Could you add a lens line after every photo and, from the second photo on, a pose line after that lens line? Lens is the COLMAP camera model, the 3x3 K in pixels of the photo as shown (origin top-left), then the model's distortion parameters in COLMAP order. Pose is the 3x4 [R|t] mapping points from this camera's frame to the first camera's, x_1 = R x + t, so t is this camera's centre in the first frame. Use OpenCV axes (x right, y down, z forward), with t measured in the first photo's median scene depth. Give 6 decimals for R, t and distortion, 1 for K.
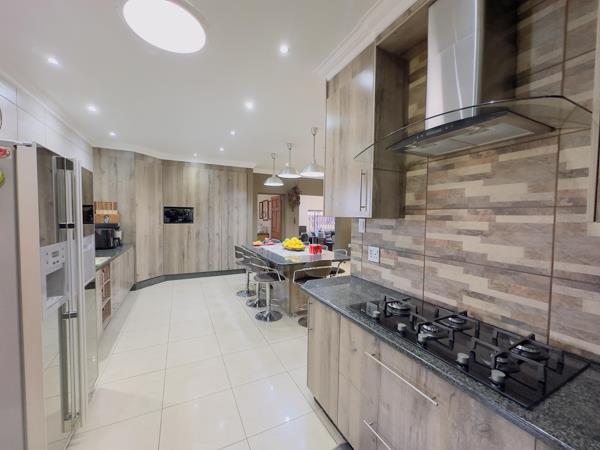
lens RADIAL K [[239.5, 0, 300.0], [0, 239.5, 225.0], [0, 0, 1]] dist [-0.001539, -0.000431]
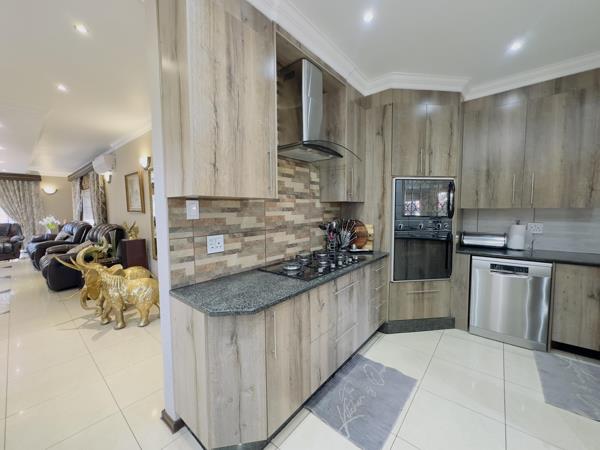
lens RADIAL K [[239.5, 0, 300.0], [0, 239.5, 225.0], [0, 0, 1]] dist [-0.001539, -0.000431]
pose [[-0.398408, -0.071101, 0.914448, -0.762690], [0.039904, 0.994703, 0.094727, -0.012177], [-0.916340, 0.074230, -0.393460, 1.443085]]
